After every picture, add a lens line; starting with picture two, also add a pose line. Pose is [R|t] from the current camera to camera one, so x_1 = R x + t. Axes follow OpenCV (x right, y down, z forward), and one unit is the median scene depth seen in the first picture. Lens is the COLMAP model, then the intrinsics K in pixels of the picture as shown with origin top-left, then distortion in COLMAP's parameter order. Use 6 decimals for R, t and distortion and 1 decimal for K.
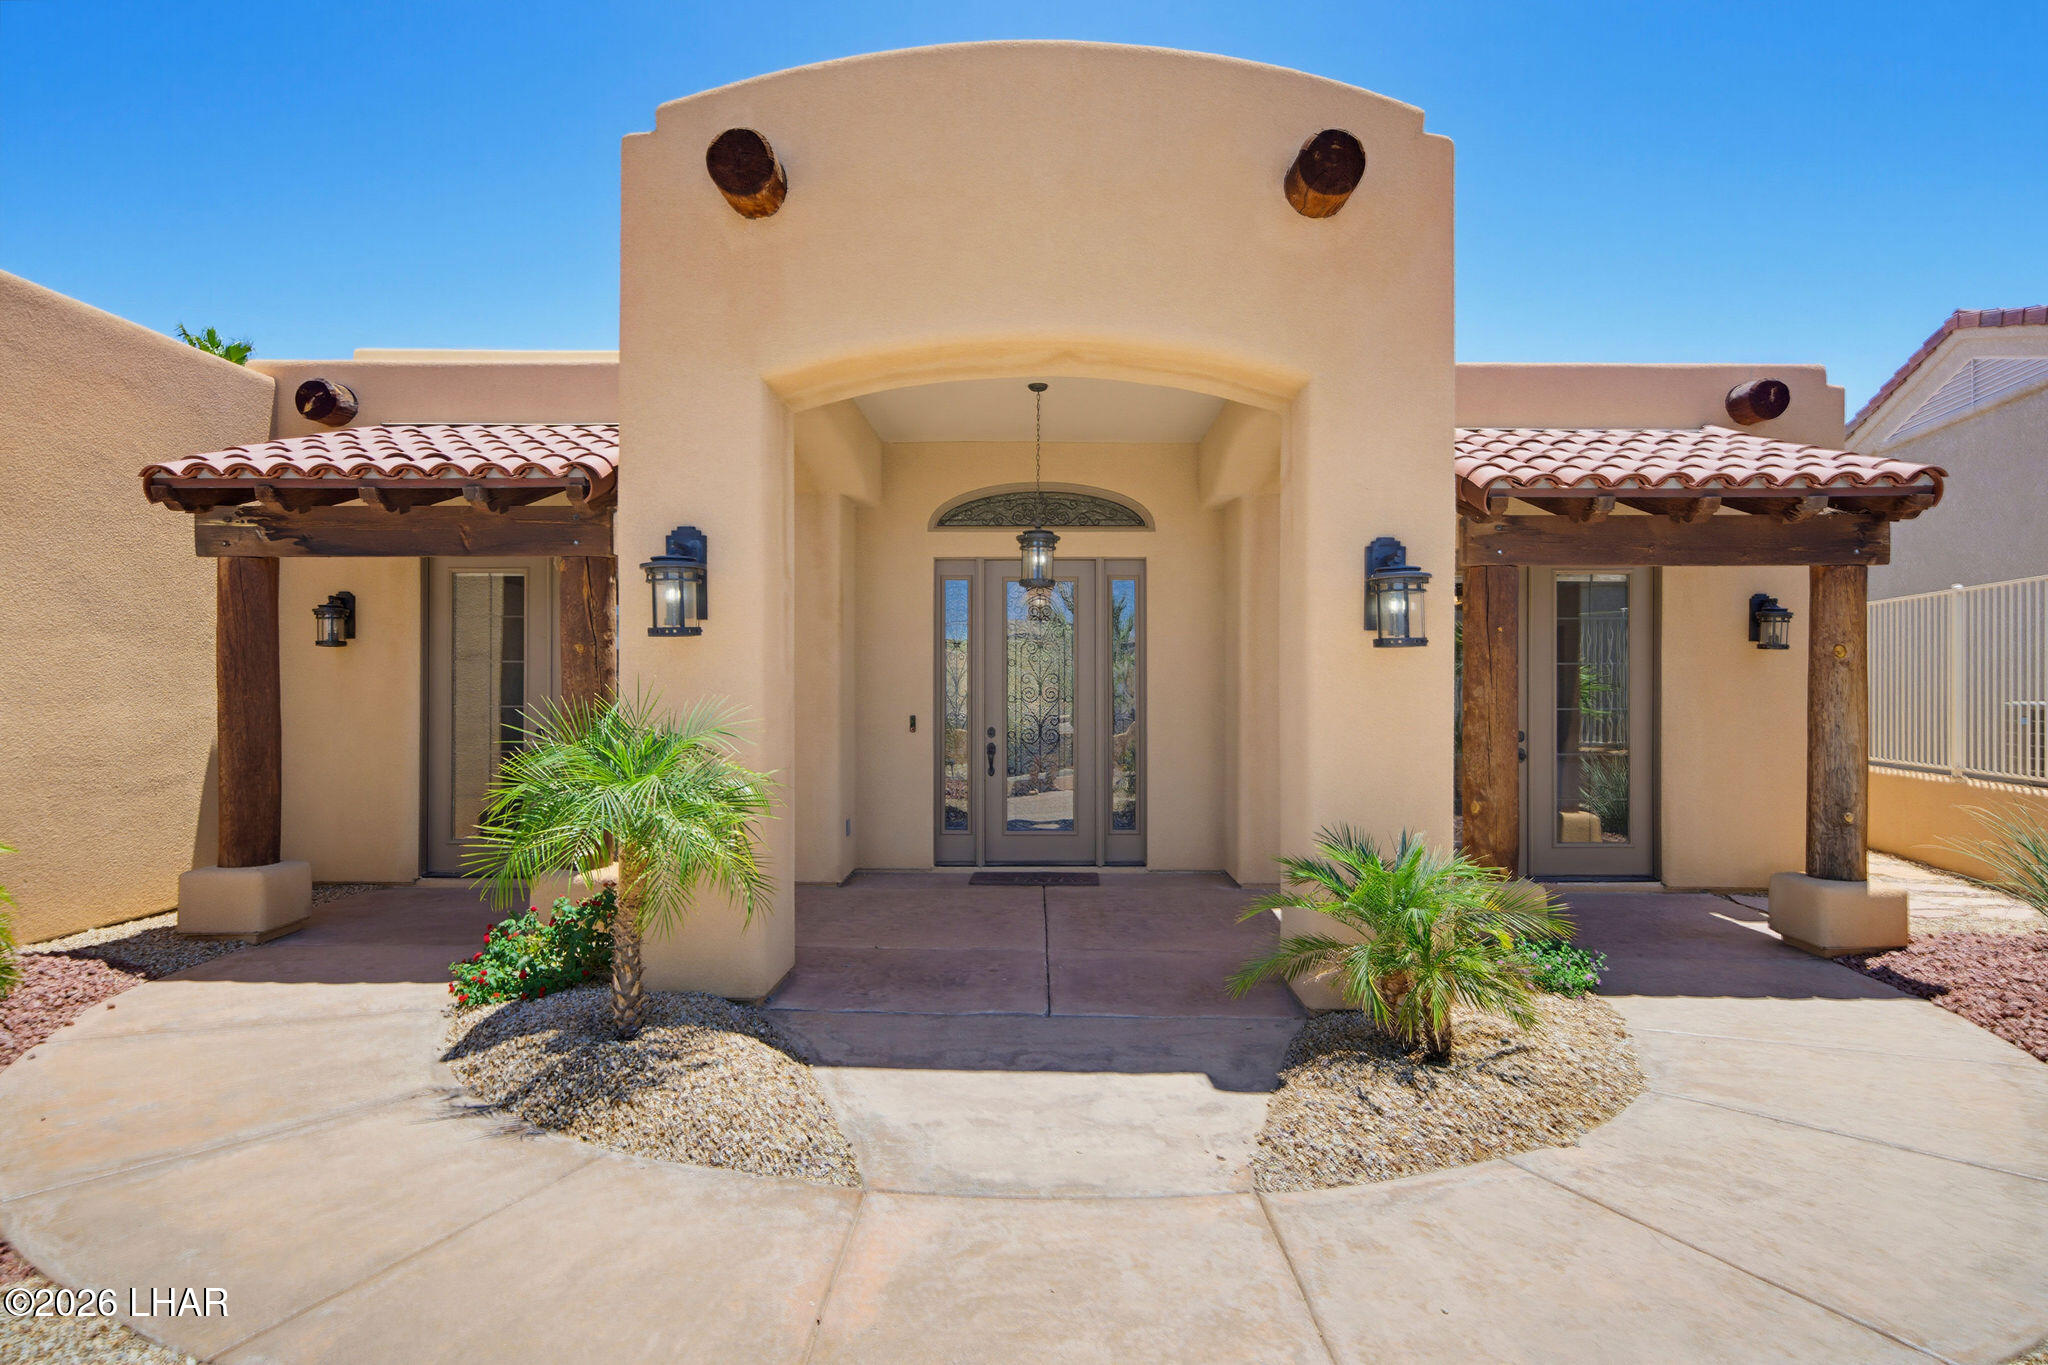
lens RADIAL K [[1081.0, 0, 1026.4], [0, 1081.0, 688.5], [0, 0, 1]] dist [0.002610, 0.000842]
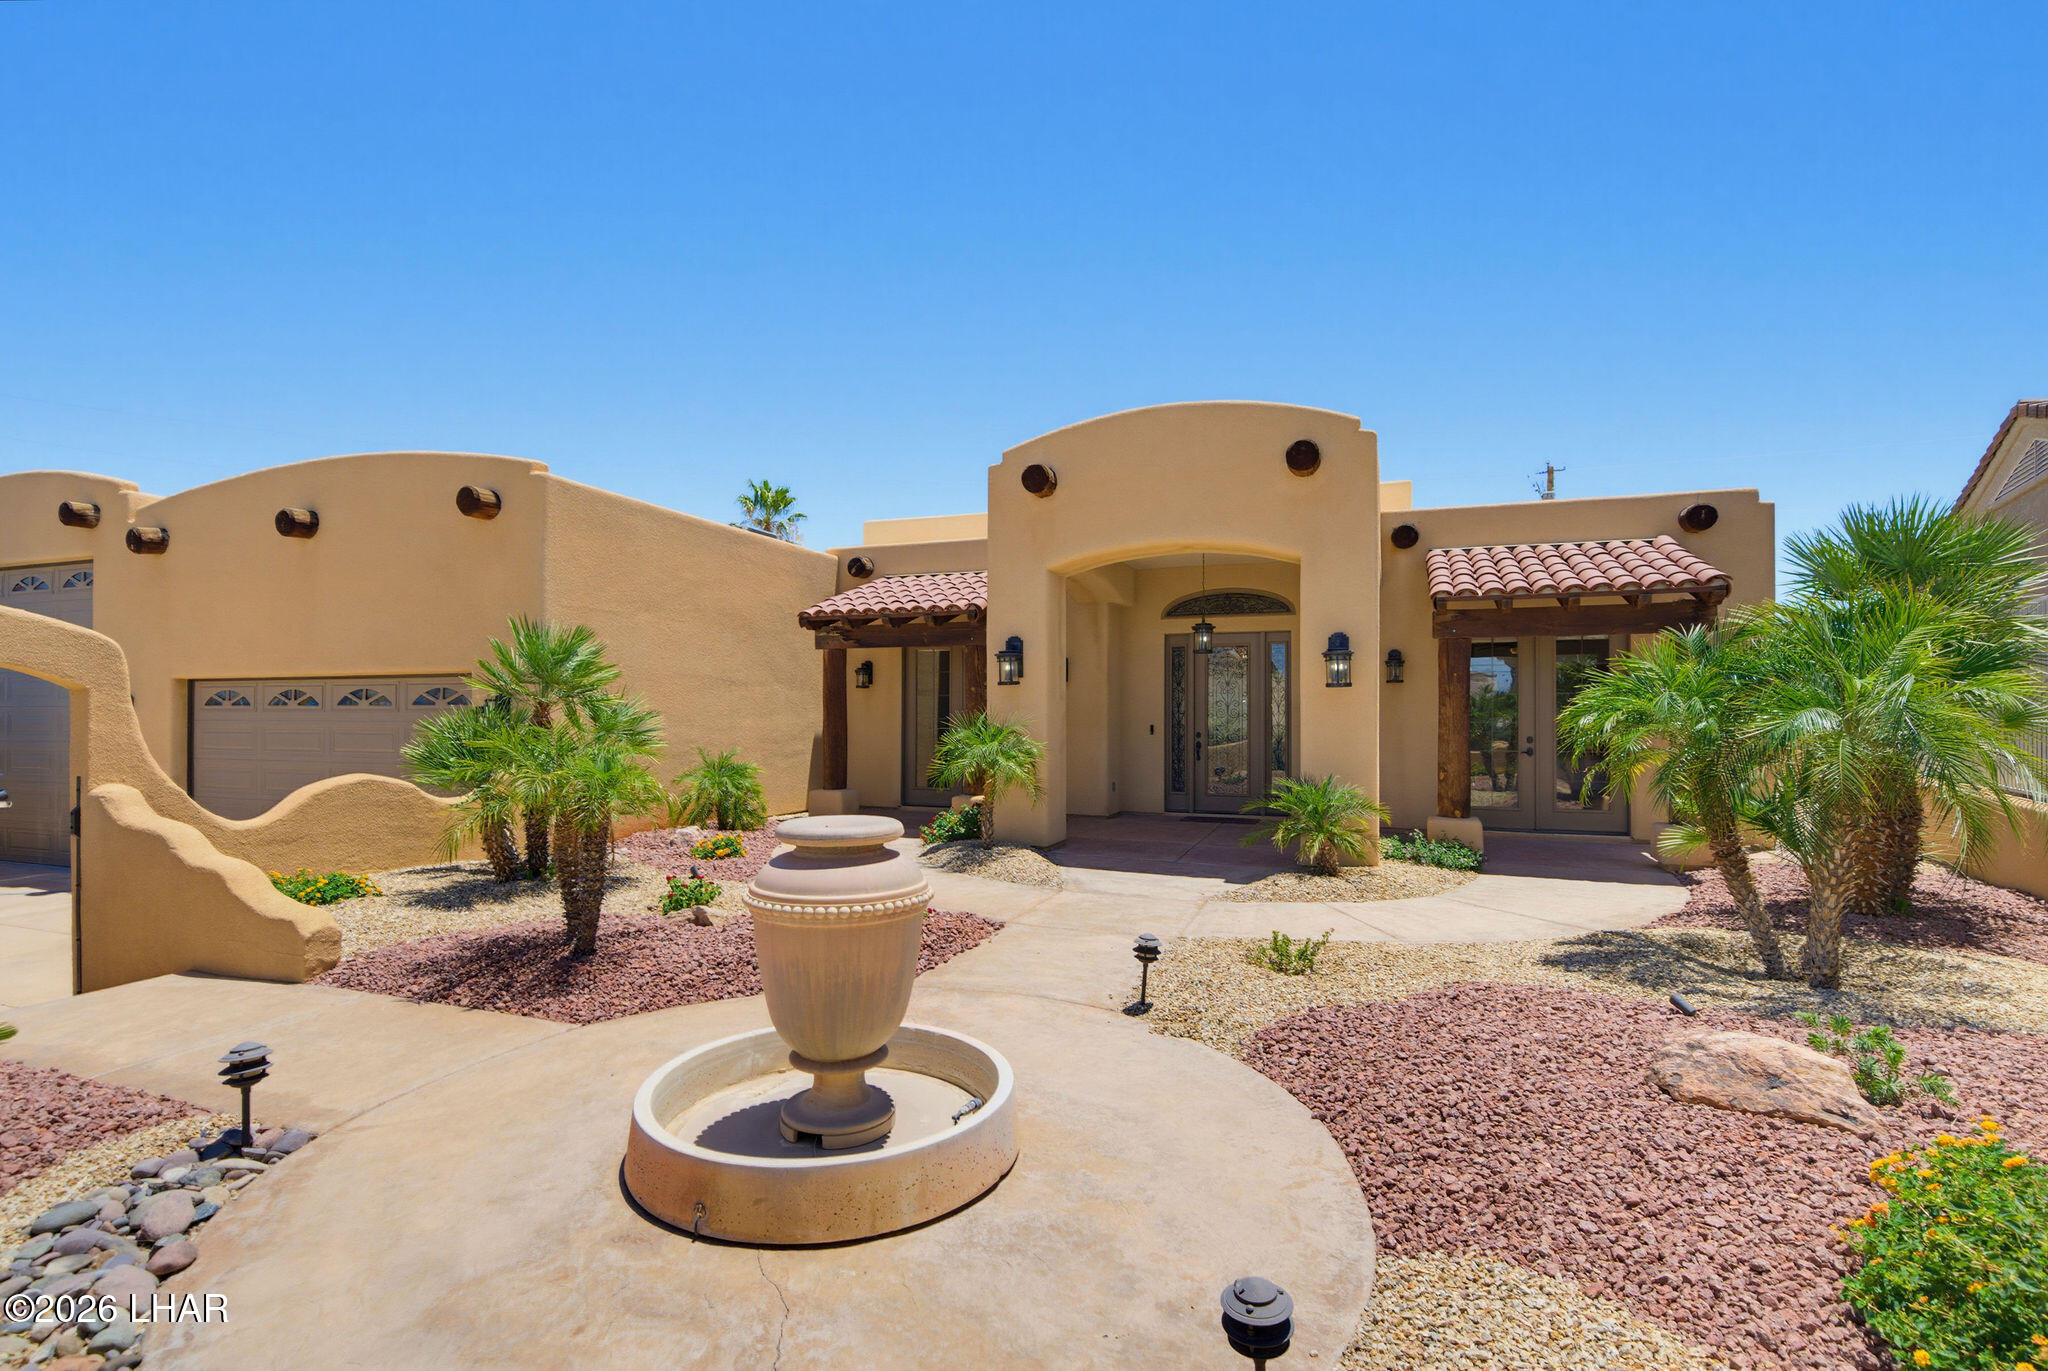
lens RADIAL K [[951.9, 0, 1038.5], [0, 951.9, 703.7], [0, 0, 1]] dist [0.002173, 0.000073]
pose [[0.942113, -0.002425, -0.335288, 0.327235], [-0.001003, 0.999949, -0.010049, 0.009126], [0.335295, 0.009803, 0.942062, -0.701570]]
